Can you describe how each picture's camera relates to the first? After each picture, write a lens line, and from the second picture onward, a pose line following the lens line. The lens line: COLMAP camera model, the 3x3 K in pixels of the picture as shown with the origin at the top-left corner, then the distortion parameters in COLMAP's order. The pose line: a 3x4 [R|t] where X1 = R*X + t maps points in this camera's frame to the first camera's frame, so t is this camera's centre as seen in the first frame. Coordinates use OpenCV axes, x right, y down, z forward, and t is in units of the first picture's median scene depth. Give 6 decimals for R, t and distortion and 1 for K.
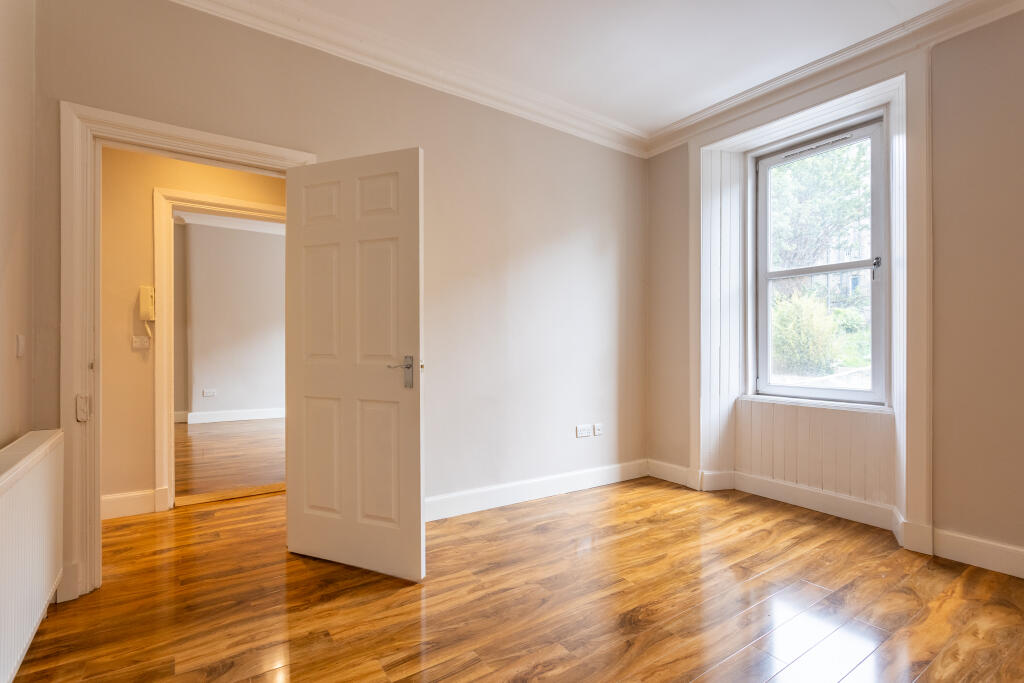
lens RADIAL K [[486.7, 0, 508.1], [0, 486.7, 361.4], [0, 0, 1]] dist [-0.000533, 0.000349]
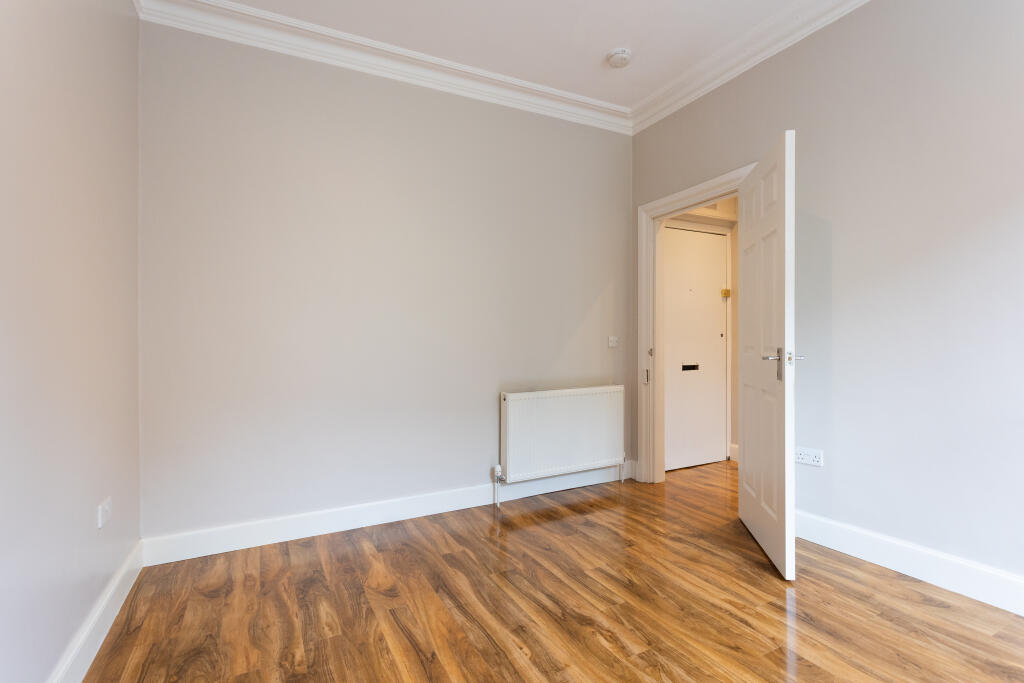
lens RADIAL K [[486.7, 0, 508.1], [0, 486.7, 361.4], [0, 0, 1]] dist [-0.000533, 0.000349]
pose [[-0.128539, 0.033167, -0.991150, 0.741860], [-0.013248, 0.999294, 0.035157, -0.011467], [0.991616, 0.017649, -0.128008, 0.579703]]
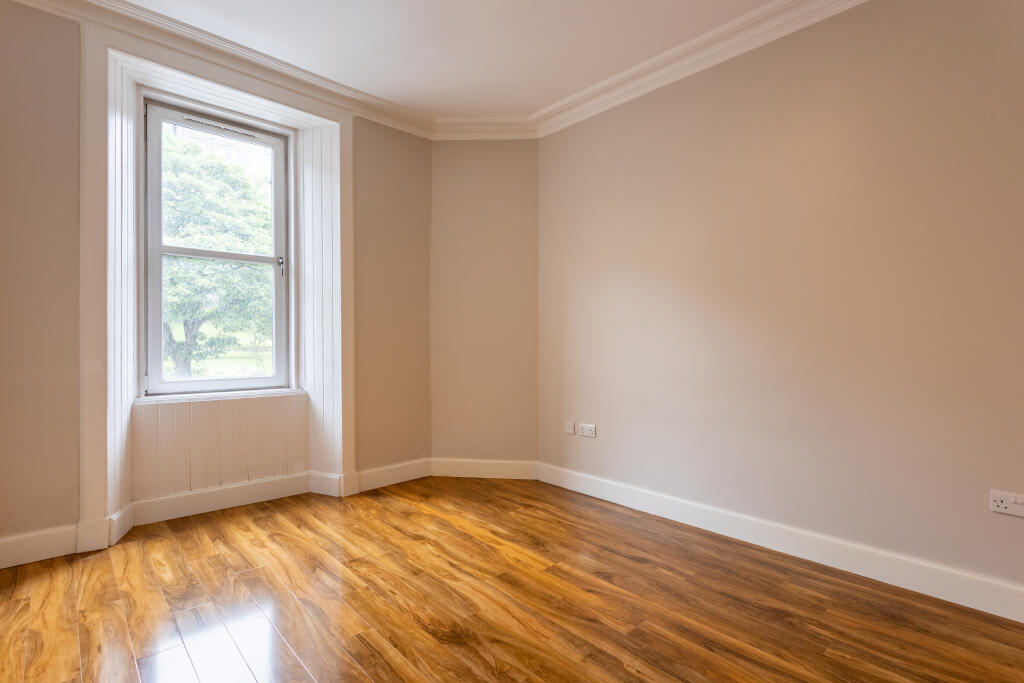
lens RADIAL K [[486.5, 0, 506.6], [0, 486.5, 334.1], [0, 0, 1]] dist [-0.001973, 0.000346]
pose [[-0.136907, 0.004638, 0.990573, -0.509225], [0.020422, 0.999790, -0.001858, -0.028191], [-0.990373, 0.019975, -0.136973, 0.762692]]
